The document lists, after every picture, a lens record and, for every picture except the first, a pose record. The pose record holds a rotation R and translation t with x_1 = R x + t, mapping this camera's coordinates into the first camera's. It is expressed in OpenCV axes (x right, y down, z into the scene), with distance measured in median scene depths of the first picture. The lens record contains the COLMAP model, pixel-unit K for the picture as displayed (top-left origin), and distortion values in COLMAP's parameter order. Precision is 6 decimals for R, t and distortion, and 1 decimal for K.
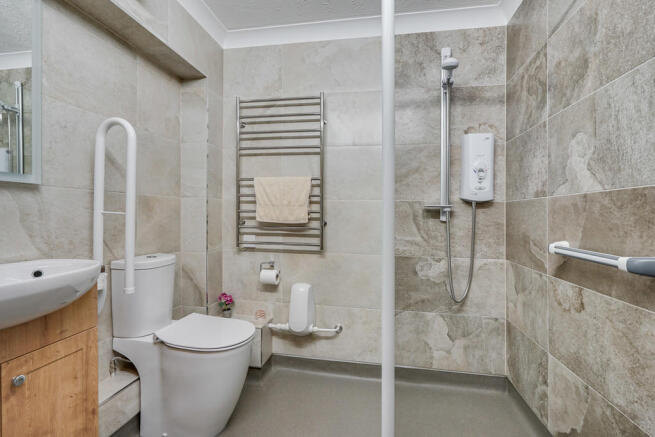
lens RADIAL K [[305.1, 0, 327.5], [0, 305.1, 218.5], [0, 0, 1]] dist [-0.000433, -0.000275]
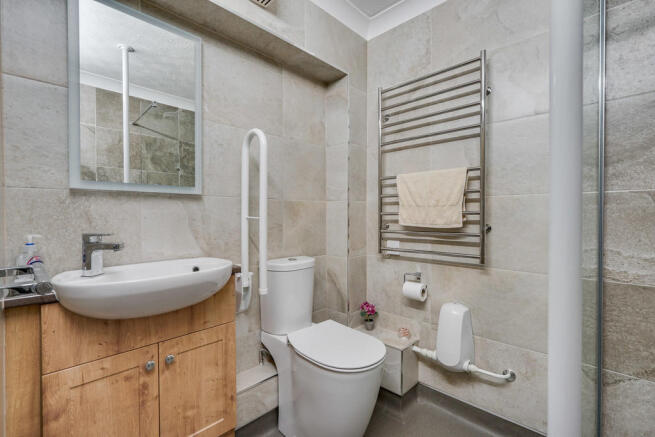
lens RADIAL K [[299.0, 0, 324.1], [0, 299.0, 224.7], [0, 0, 1]] dist [0.000127, 0.000419]
pose [[0.827038, 0.000931, -0.562145, 0.070805], [0.005292, 0.999941, 0.009442, -0.001749], [0.562121, -0.010784, 0.826985, 0.179649]]
